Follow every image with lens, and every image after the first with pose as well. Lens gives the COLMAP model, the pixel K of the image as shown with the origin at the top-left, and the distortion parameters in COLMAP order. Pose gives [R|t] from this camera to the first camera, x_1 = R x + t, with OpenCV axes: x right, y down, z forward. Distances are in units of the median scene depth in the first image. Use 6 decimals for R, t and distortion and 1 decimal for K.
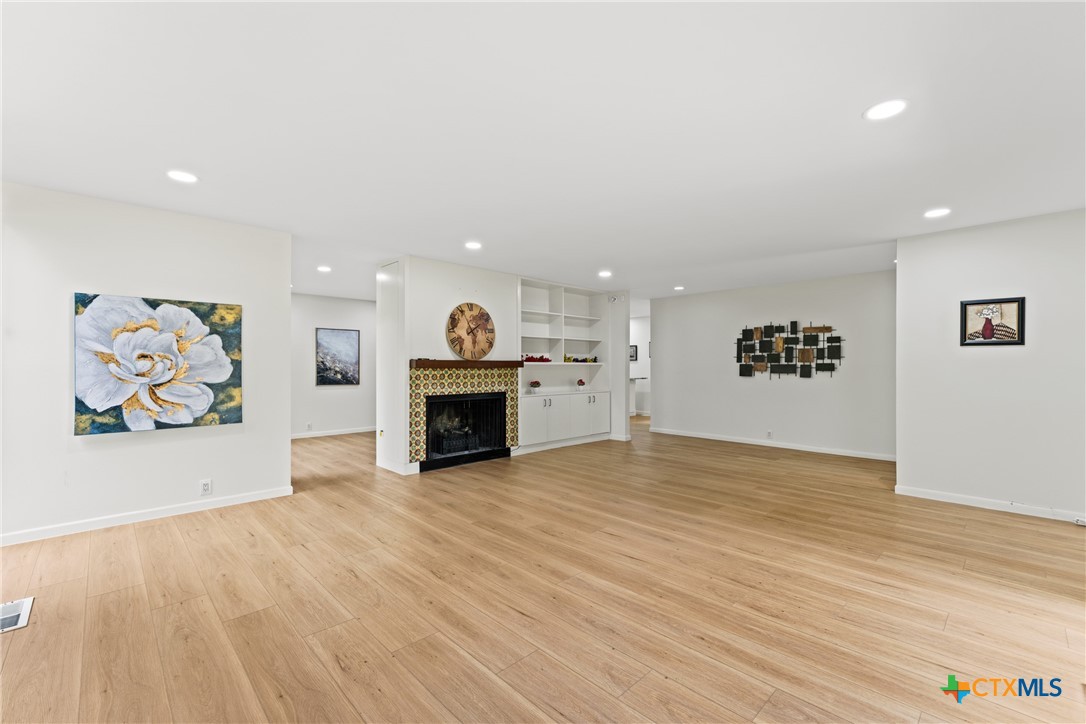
lens RADIAL K [[462.6, 0, 540.1], [0, 462.6, 367.4], [0, 0, 1]] dist [0.002235, -0.000237]
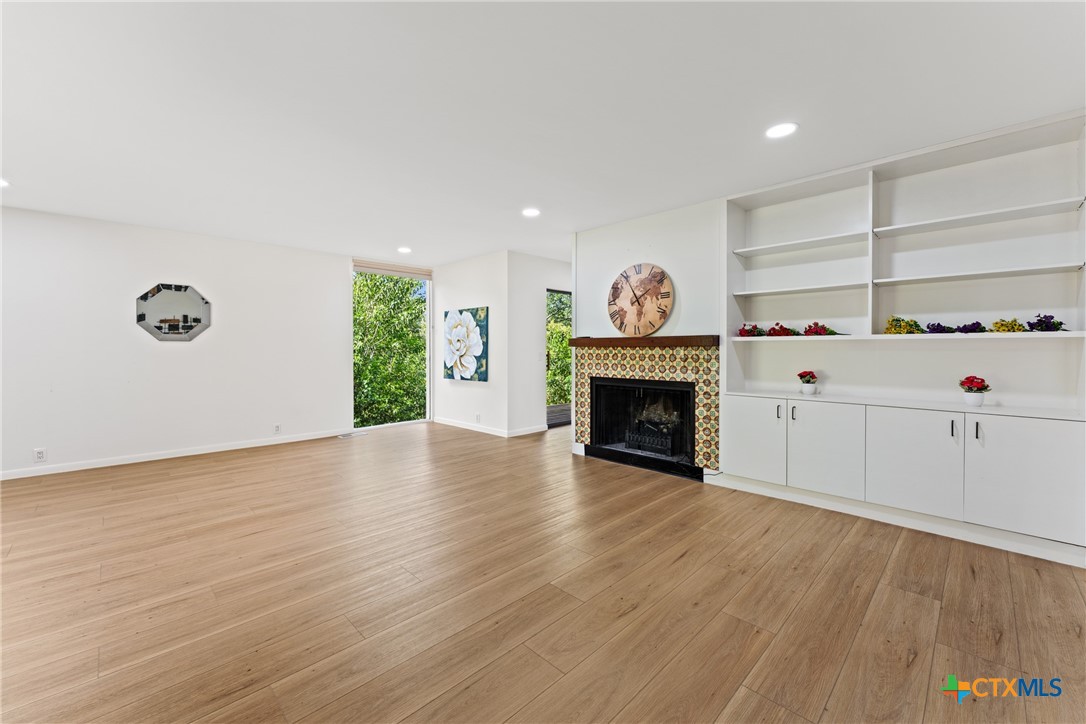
lens RADIAL K [[435.8, 0, 541.1], [0, 435.8, 357.7], [0, 0, 1]] dist [-0.000276, -0.000925]
pose [[0.018552, 0.024910, -0.999518, 0.646181], [0.000580, 0.999689, 0.024925, 0.001428], [0.999828, -0.001042, 0.018532, 0.902669]]
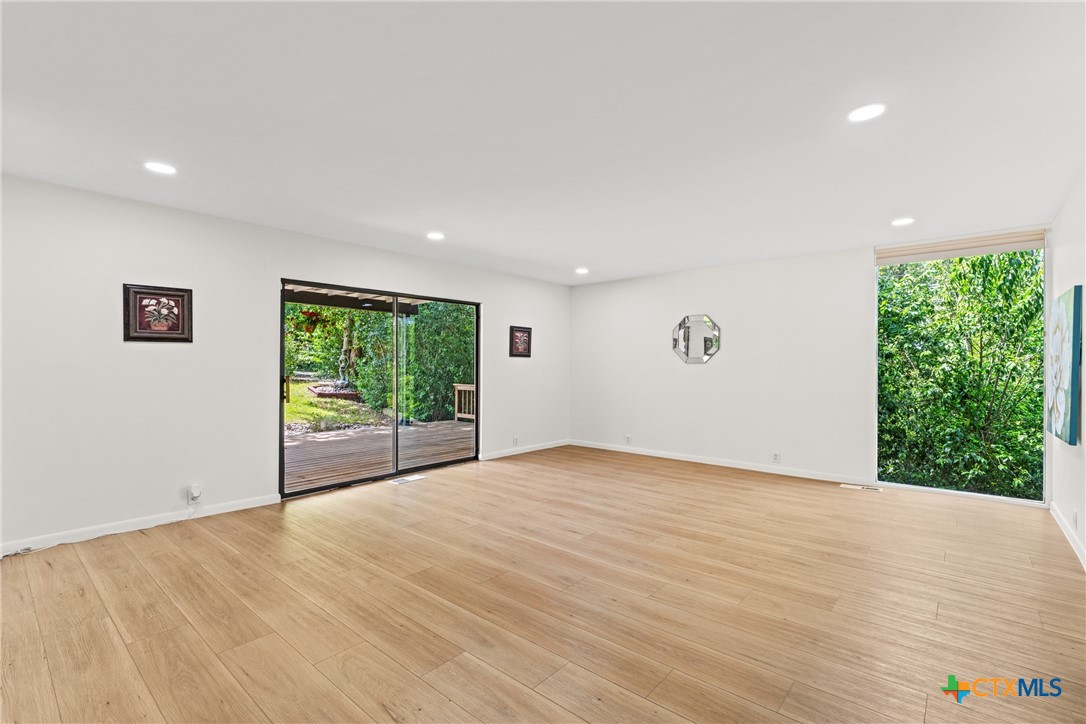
lens RADIAL K [[494.9, 0, 542.9], [0, 494.9, 363.1], [0, 0, 1]] dist [0.010150, 0.000006]
pose [[-0.995415, -0.004034, -0.095563, 0.209522], [-0.003644, 0.999984, -0.004252, -0.003077], [0.095579, -0.003885, -0.995414, 1.325495]]
